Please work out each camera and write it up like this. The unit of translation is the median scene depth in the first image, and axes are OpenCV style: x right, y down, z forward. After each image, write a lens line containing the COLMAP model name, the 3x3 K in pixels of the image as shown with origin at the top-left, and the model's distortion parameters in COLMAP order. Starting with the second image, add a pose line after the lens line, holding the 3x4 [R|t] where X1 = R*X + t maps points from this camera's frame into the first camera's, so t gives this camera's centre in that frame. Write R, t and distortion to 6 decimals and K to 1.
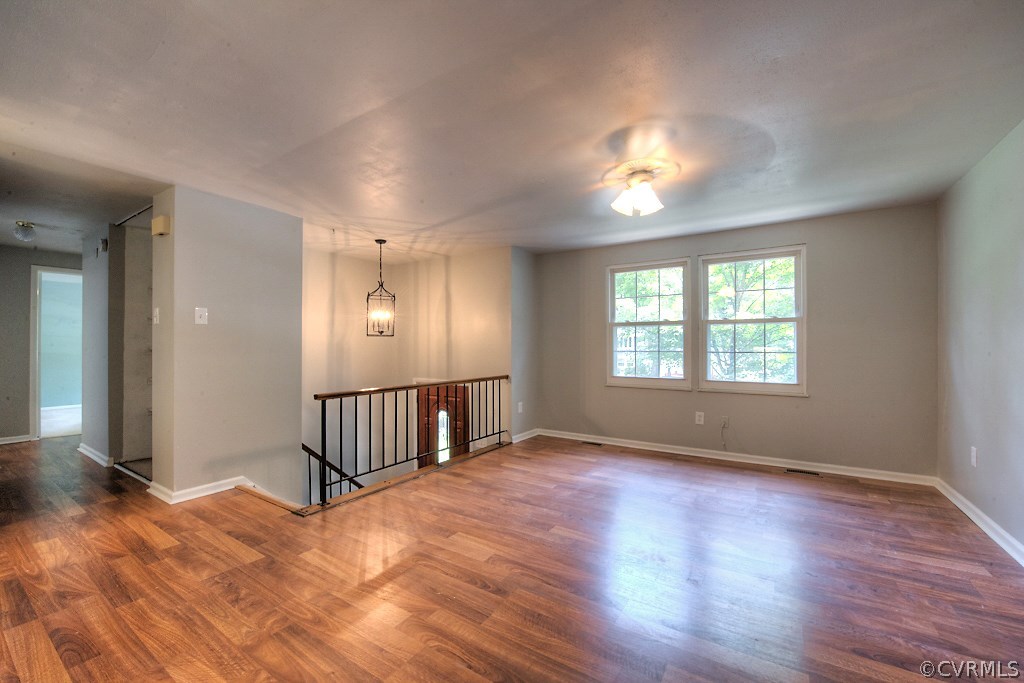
lens RADIAL K [[407.3, 0, 514.5], [0, 407.3, 344.5], [0, 0, 1]] dist [-0.016633, -0.000707]
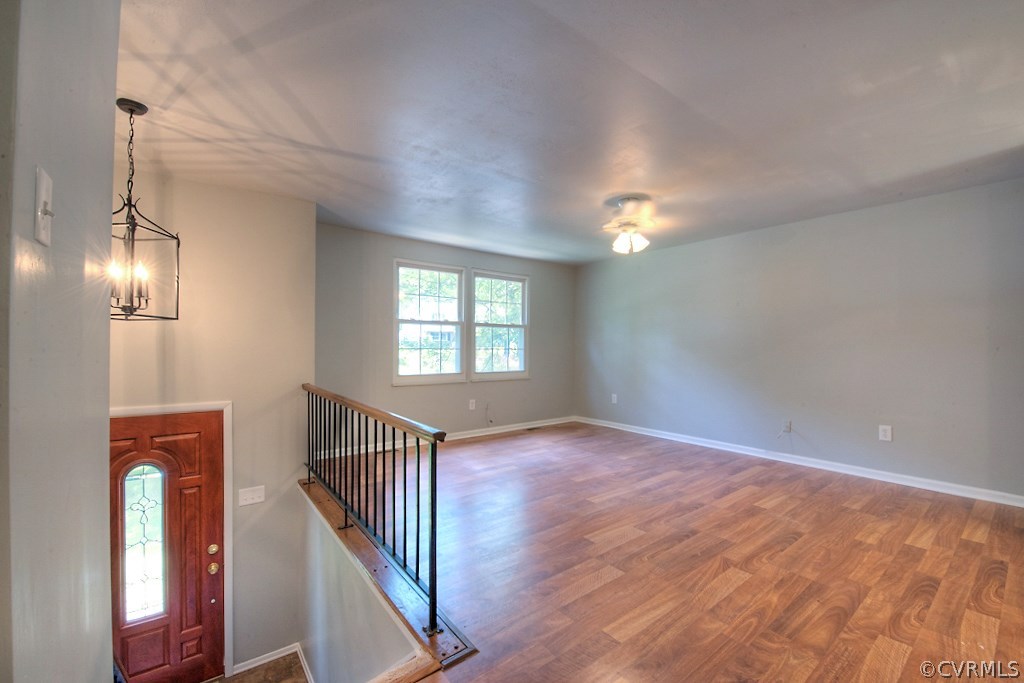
lens RADIAL K [[417.9, 0, 512.0], [0, 417.9, 341.5], [0, 0, 1]] dist [-0.014457, -0.000532]
pose [[0.329690, 0.009466, 0.944042, -0.780364], [-0.011107, 0.999919, -0.006147, 0.003565], [-0.944024, -0.008459, 0.329768, 0.576551]]
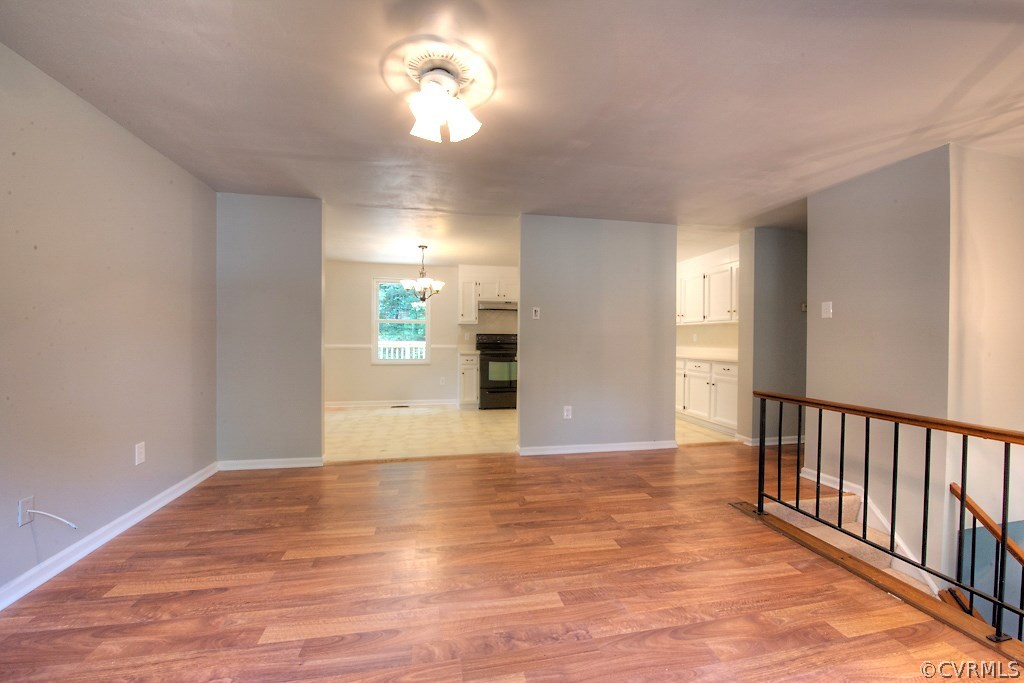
lens RADIAL K [[407.3, 0, 514.5], [0, 407.3, 344.5], [0, 0, 1]] dist [-0.016633, -0.000707]
pose [[-0.705720, 0.003501, -0.708482, 0.446918], [-0.003762, 0.999955, 0.008689, 0.008662], [0.708480, 0.008798, -0.705676, 1.001565]]
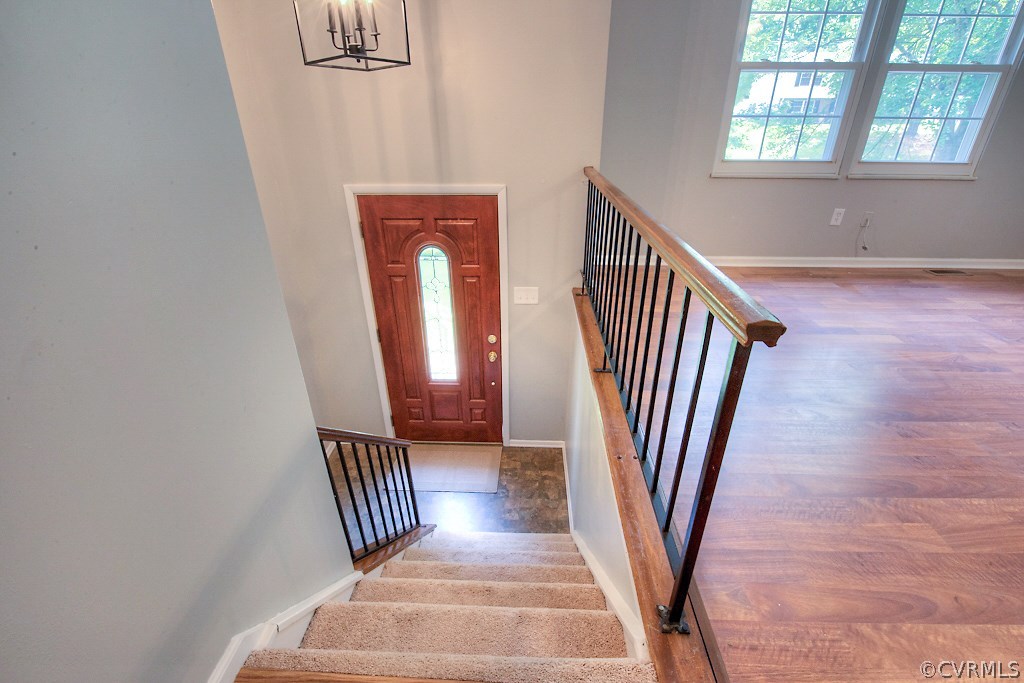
lens RADIAL K [[442.6, 0, 515.1], [0, 442.6, 343.9], [0, 0, 1]] dist [-0.013369, -0.000958]
pose [[0.857167, -0.237203, 0.457165, -0.555312], [0.002350, 0.889424, 0.457077, 0.023795], [-0.515033, -0.390717, 0.762942, 0.709059]]
